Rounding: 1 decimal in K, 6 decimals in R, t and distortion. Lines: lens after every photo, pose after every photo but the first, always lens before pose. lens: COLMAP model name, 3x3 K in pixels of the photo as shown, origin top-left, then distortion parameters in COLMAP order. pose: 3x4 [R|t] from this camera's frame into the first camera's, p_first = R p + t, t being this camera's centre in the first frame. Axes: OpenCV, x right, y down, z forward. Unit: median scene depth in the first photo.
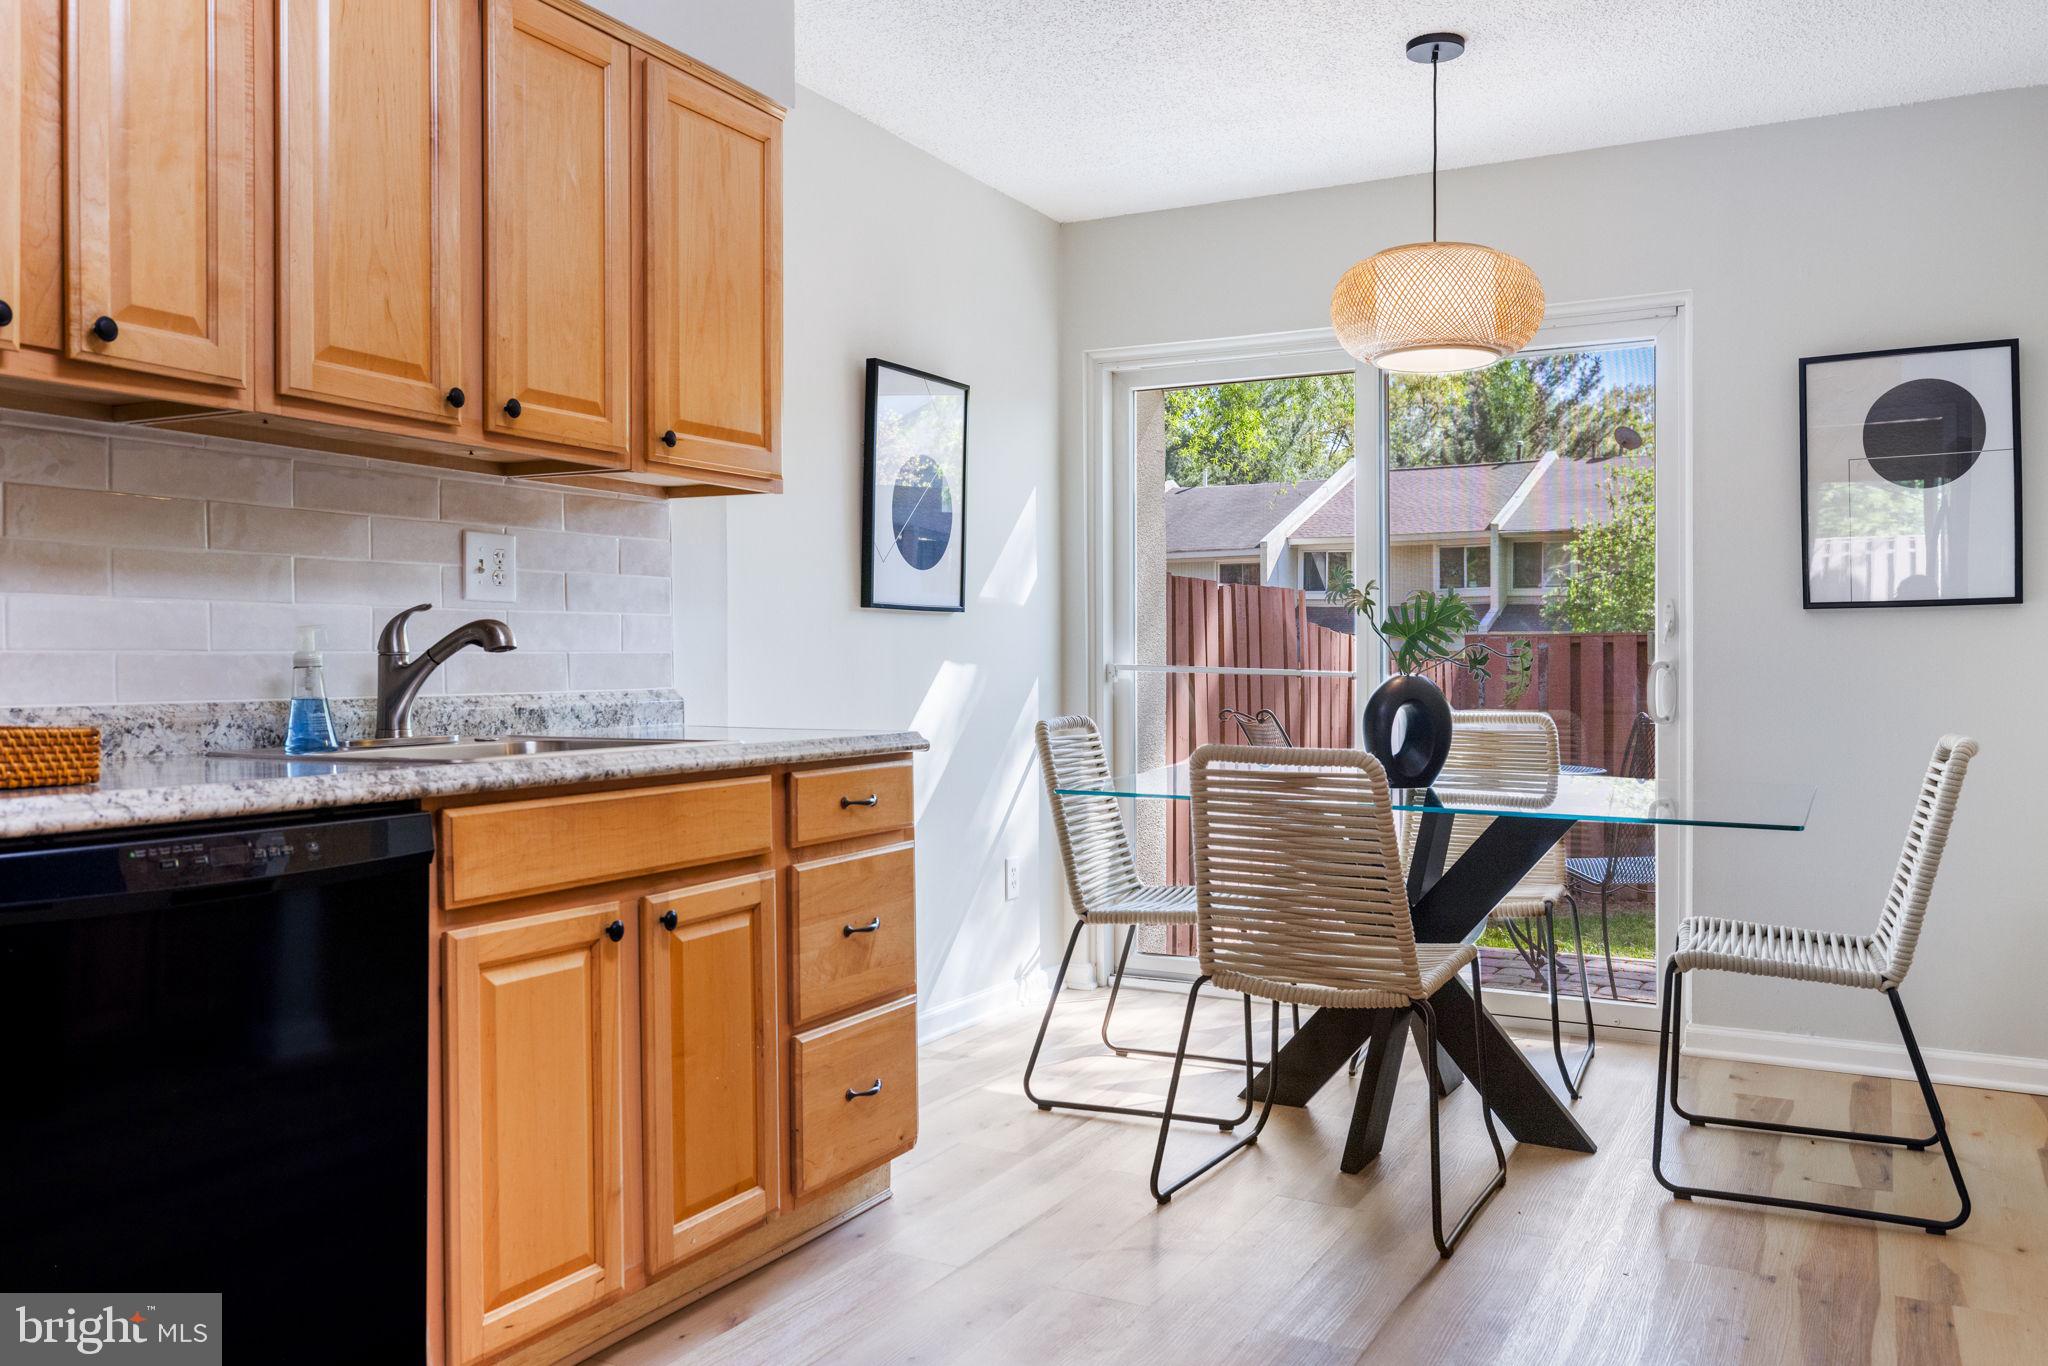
lens RADIAL K [[1646.9, 0, 1083.7], [0, 1646.9, 629.2], [0, 0, 1]] dist [0.009873, 0.005476]
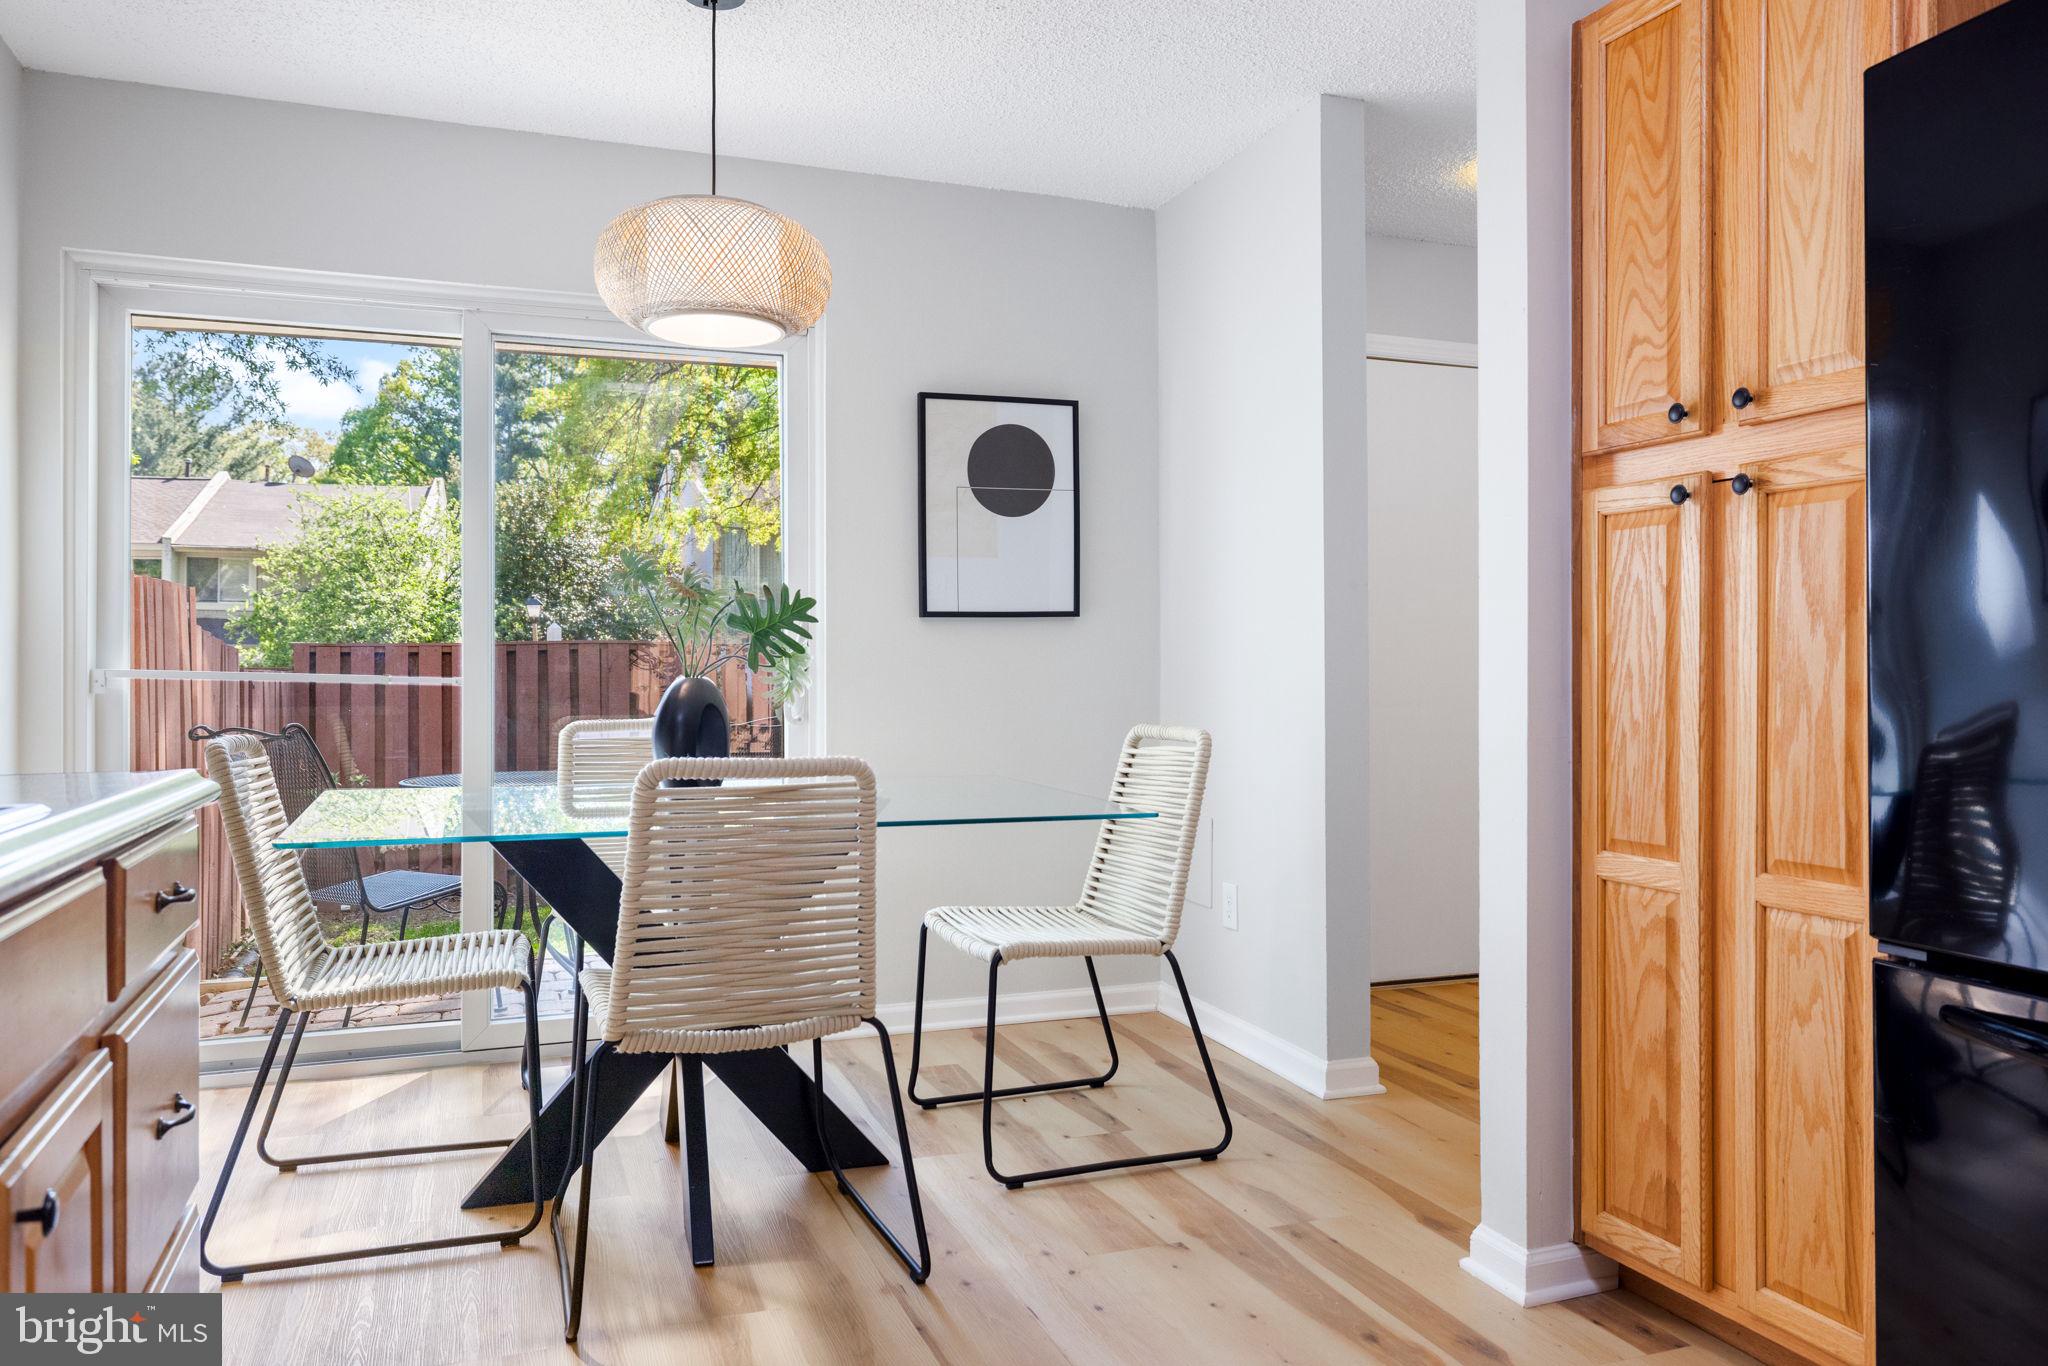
lens RADIAL K [[1417.4, 0, 1013.2], [0, 1417.4, 666.6], [0, 0, 1]] dist [0.008846, -0.000709]
pose [[0.696363, -0.003328, 0.717682, -0.283804], [-0.007212, 0.999906, 0.011634, 0.014472], [-0.717654, -0.013277, 0.696274, 0.422235]]
